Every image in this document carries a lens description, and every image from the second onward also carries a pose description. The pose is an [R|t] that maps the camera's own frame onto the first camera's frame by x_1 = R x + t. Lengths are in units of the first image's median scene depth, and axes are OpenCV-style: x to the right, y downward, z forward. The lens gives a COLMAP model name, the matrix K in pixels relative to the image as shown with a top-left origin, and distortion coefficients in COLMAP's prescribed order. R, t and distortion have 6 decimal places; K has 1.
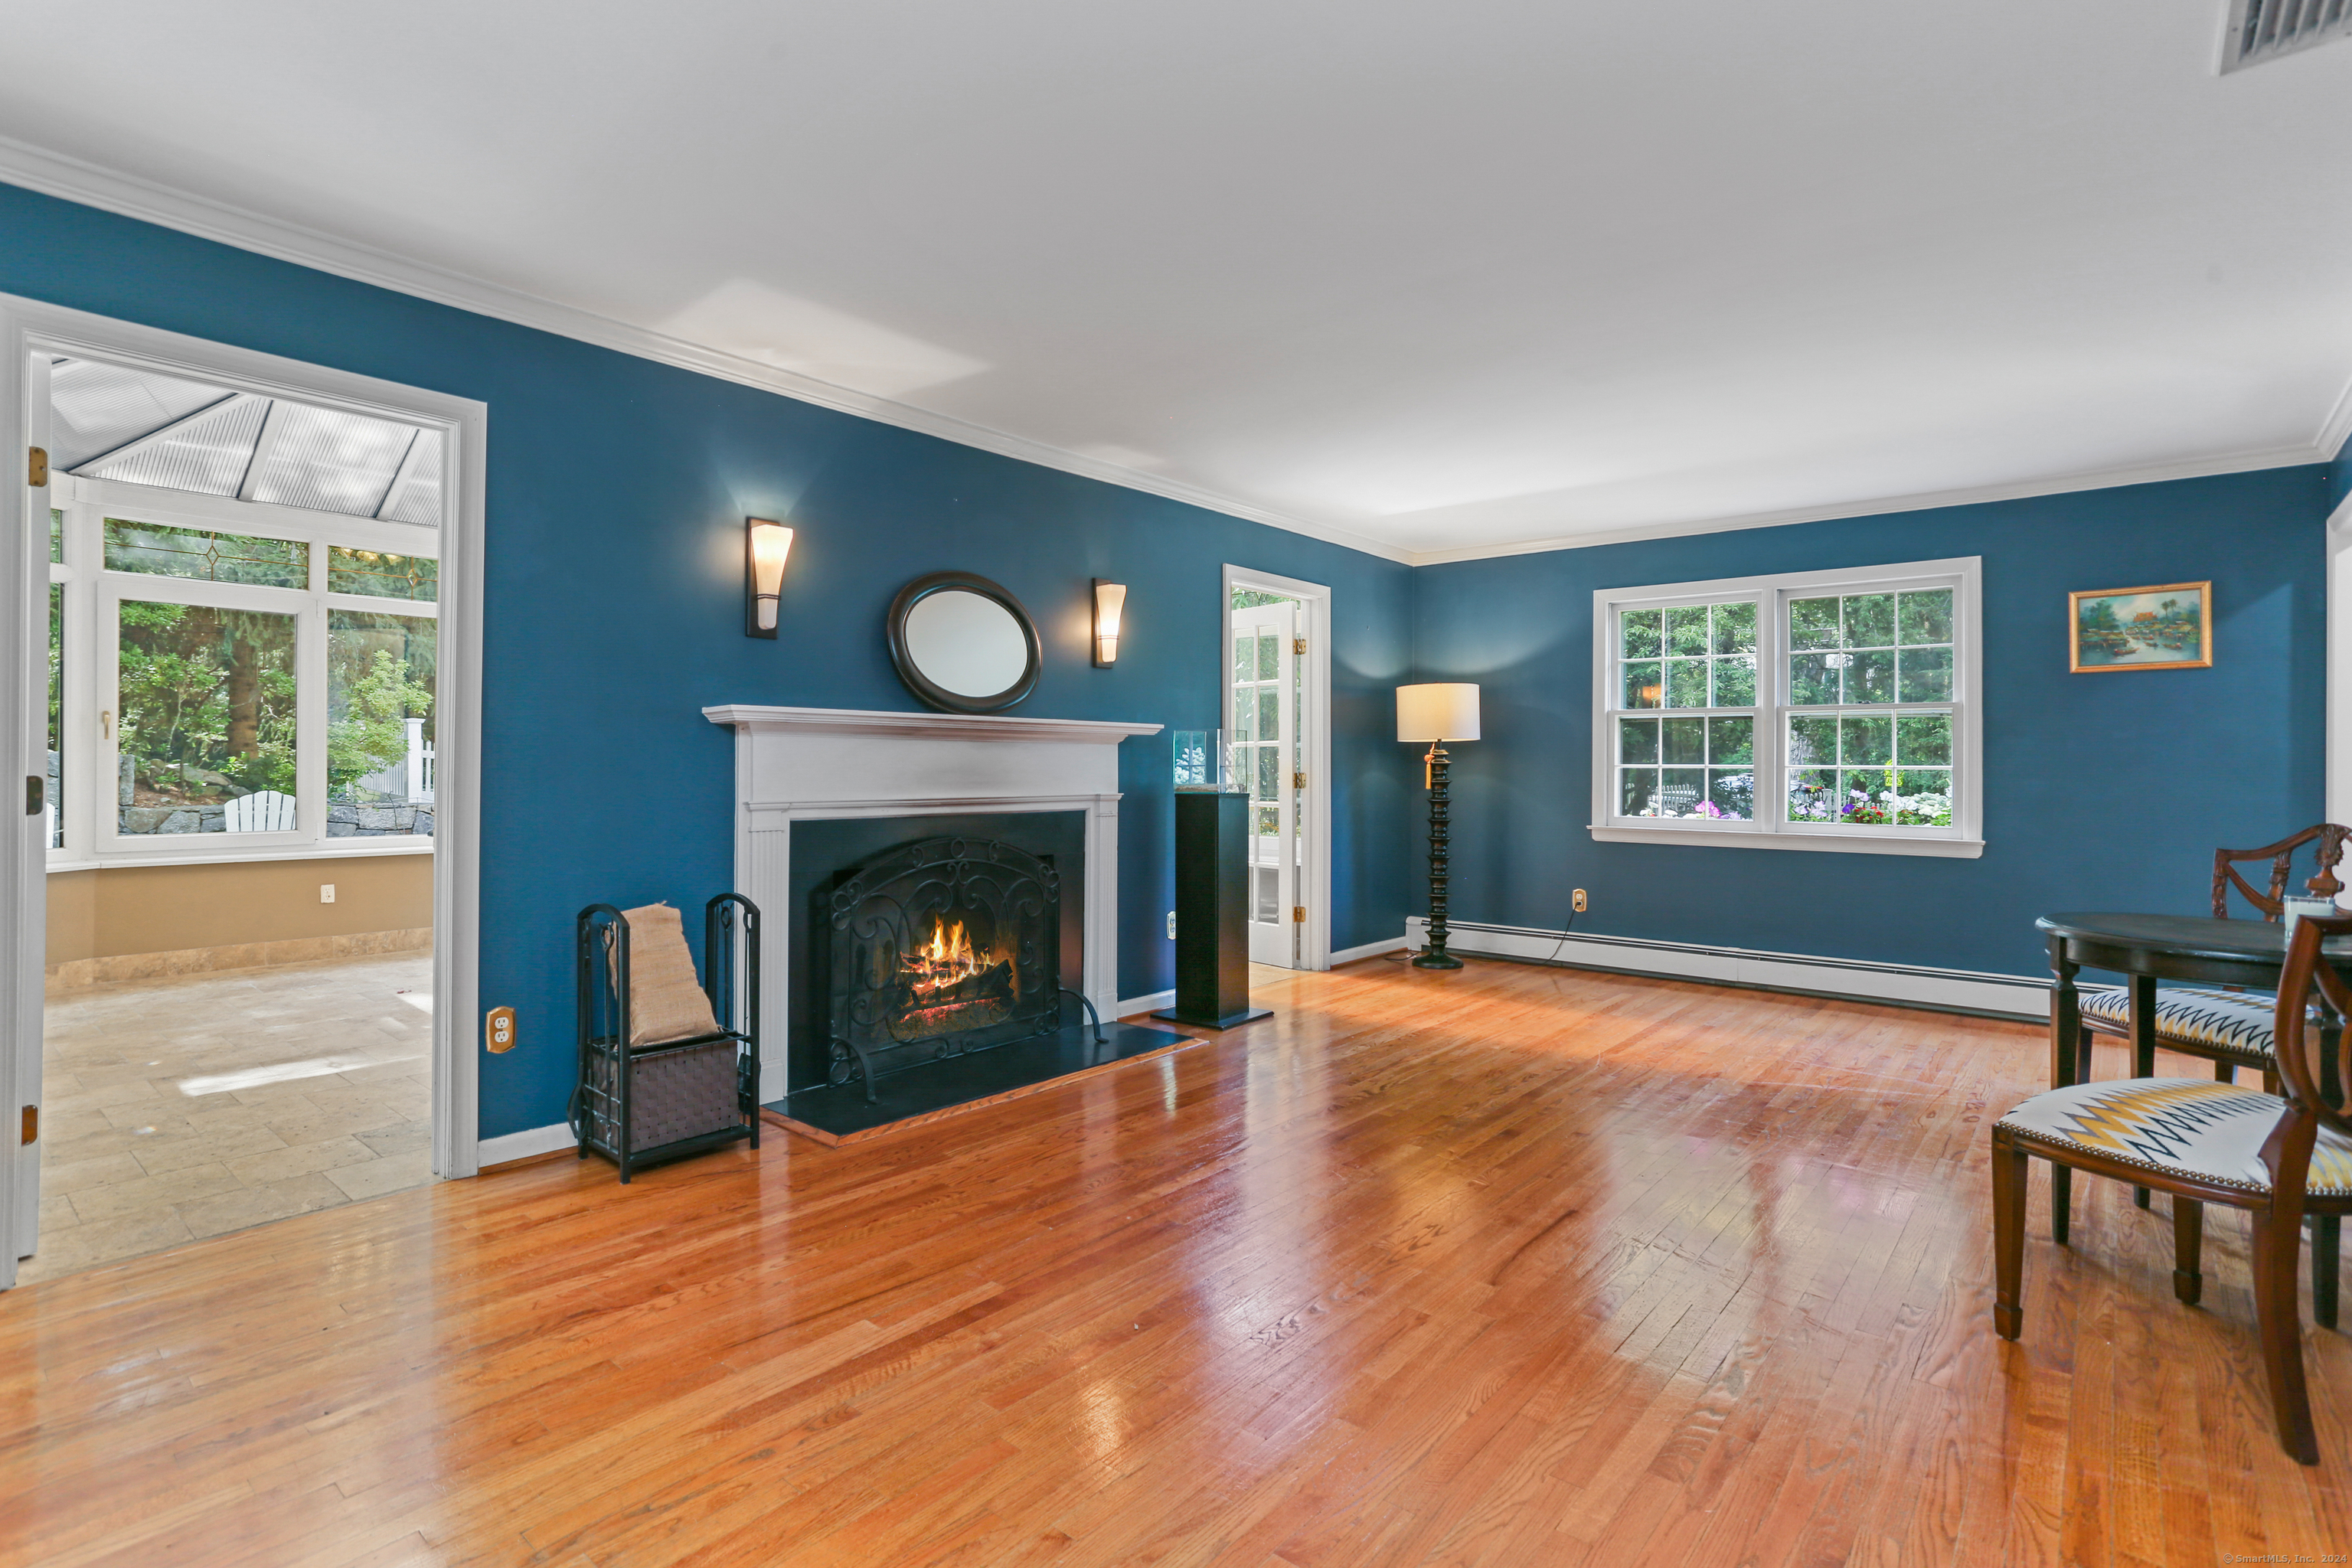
lens RADIAL K [[1161.5, 0, 1178.6], [0, 1161.5, 752.6], [0, 0, 1]] dist [-0.067078, 0.044068]
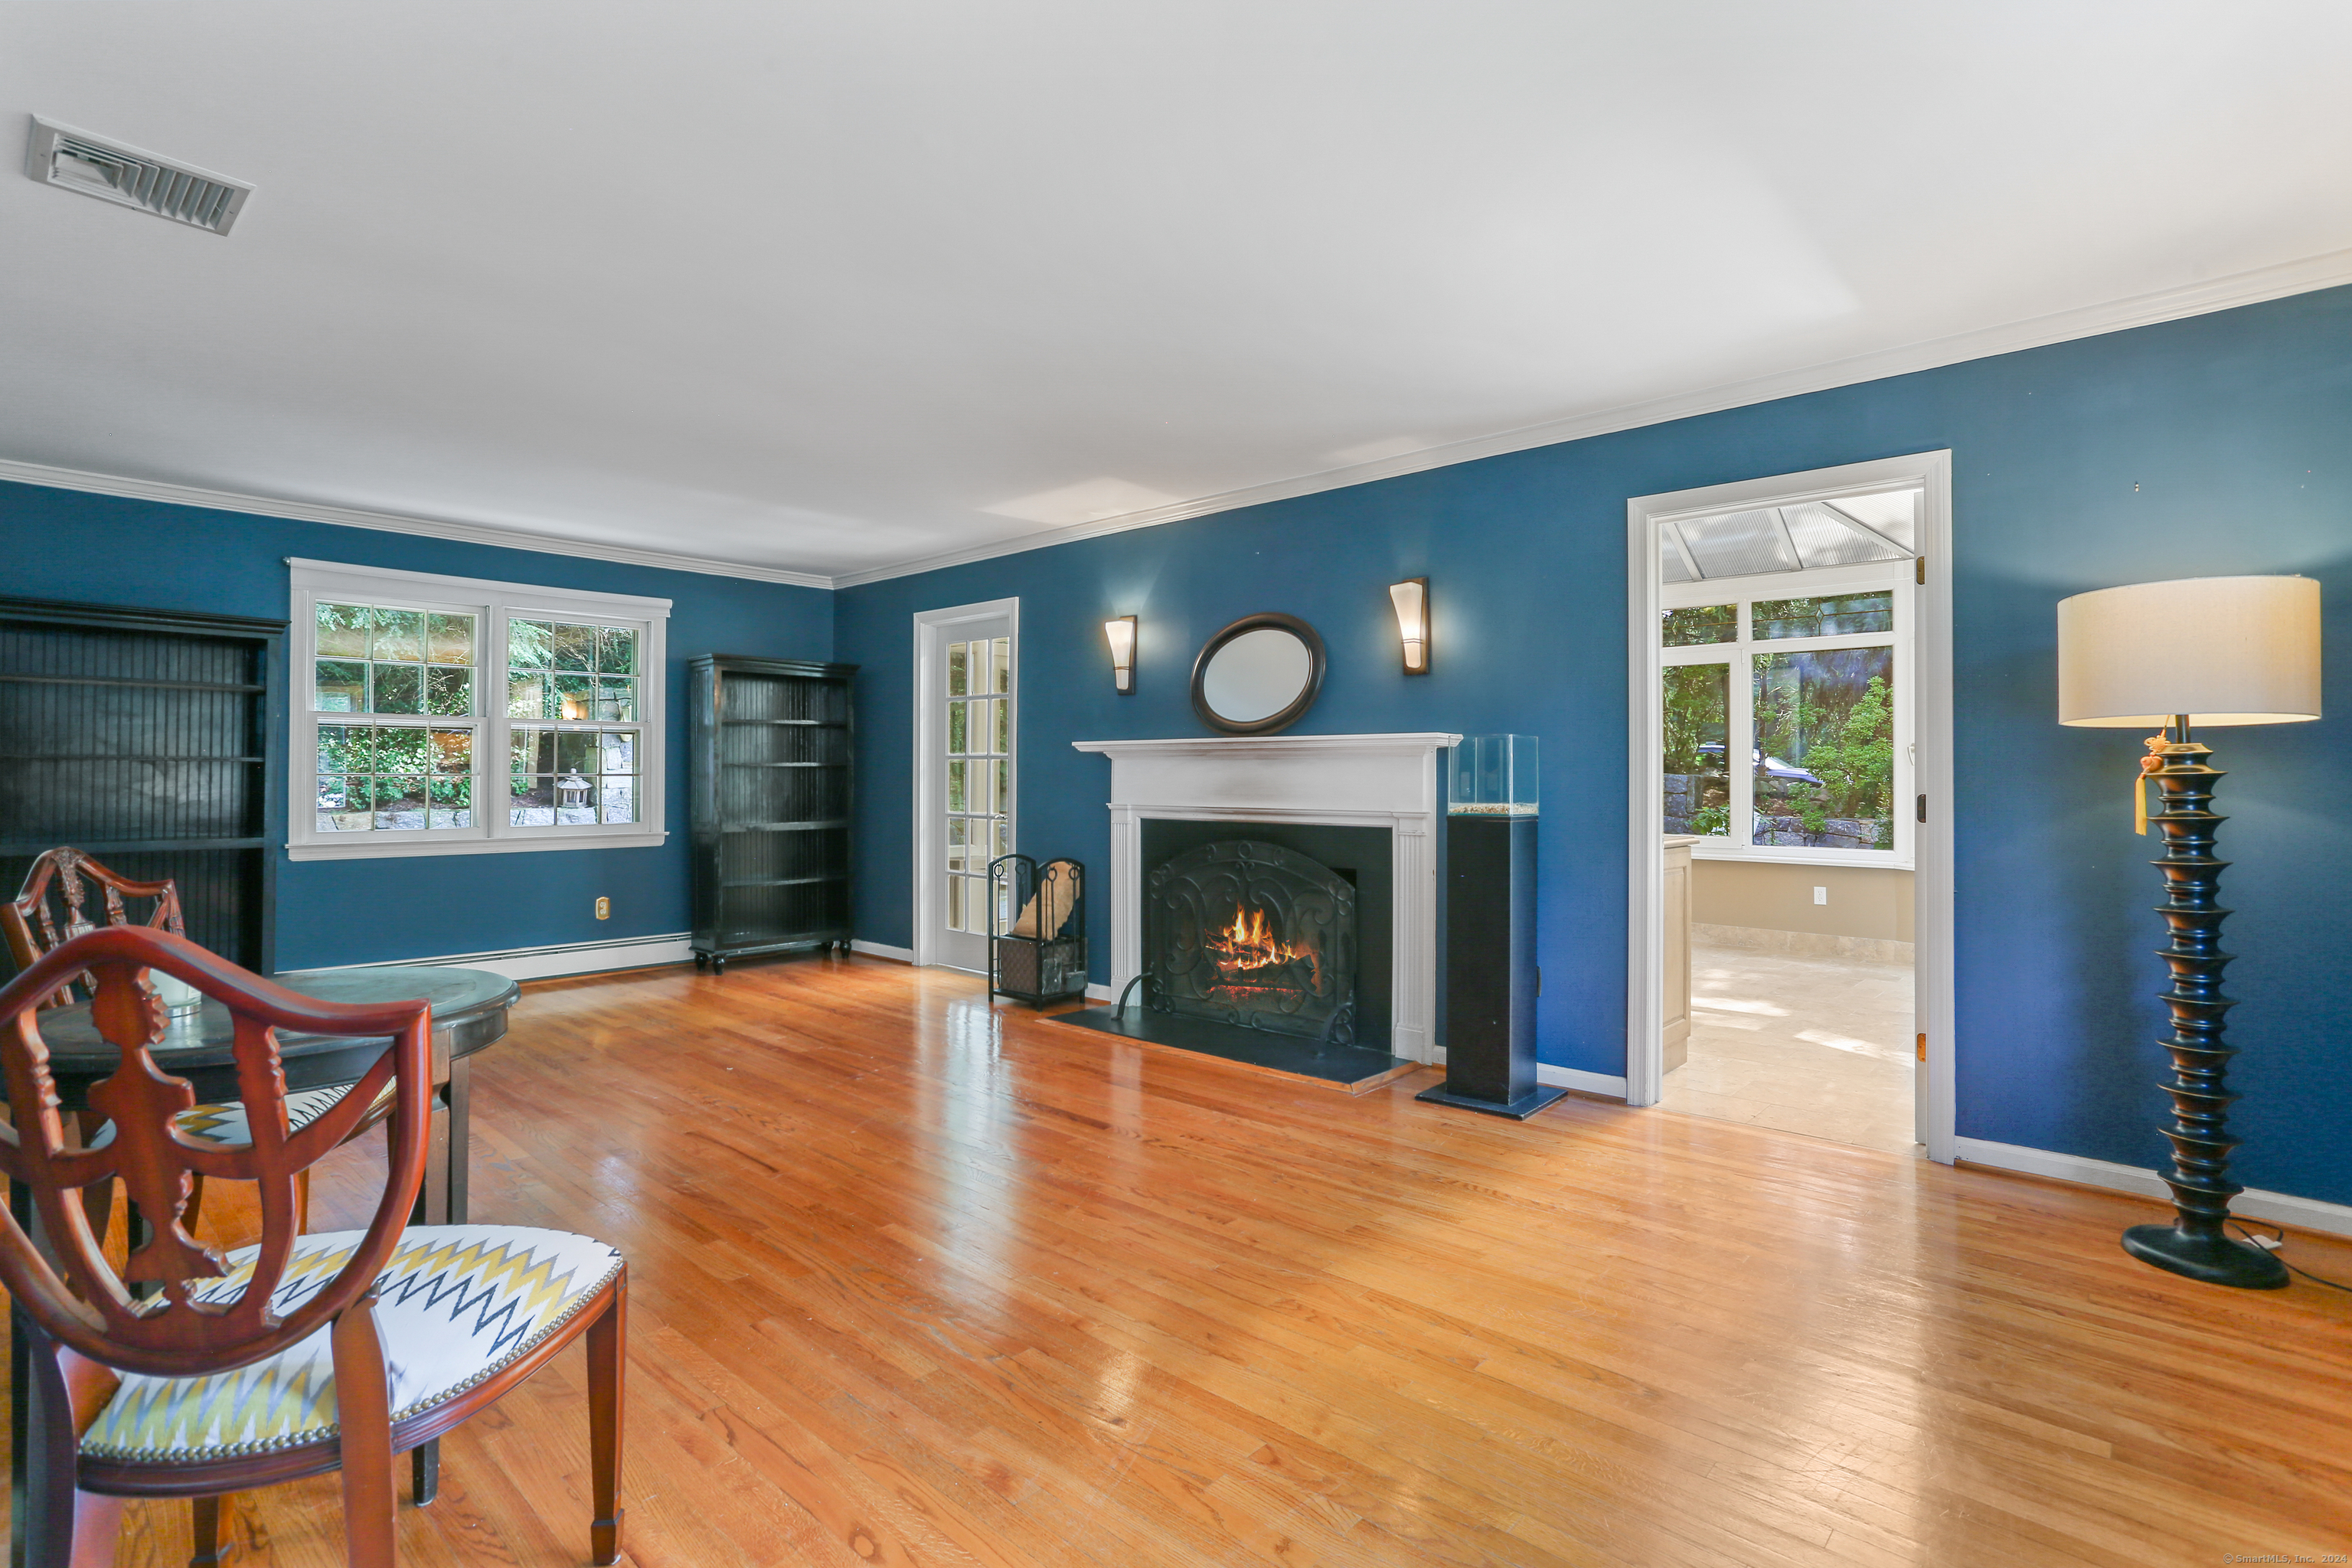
lens RADIAL K [[1152.3, 0, 1169.1], [0, 1152.3, 766.2], [0, 0, 1]] dist [-0.048273, 0.030178]
pose [[-0.047624, -0.019121, -0.998682, 0.881672], [0.002627, 0.999811, -0.019268, 0.017200], [0.998862, -0.003541, -0.047565, 0.874645]]
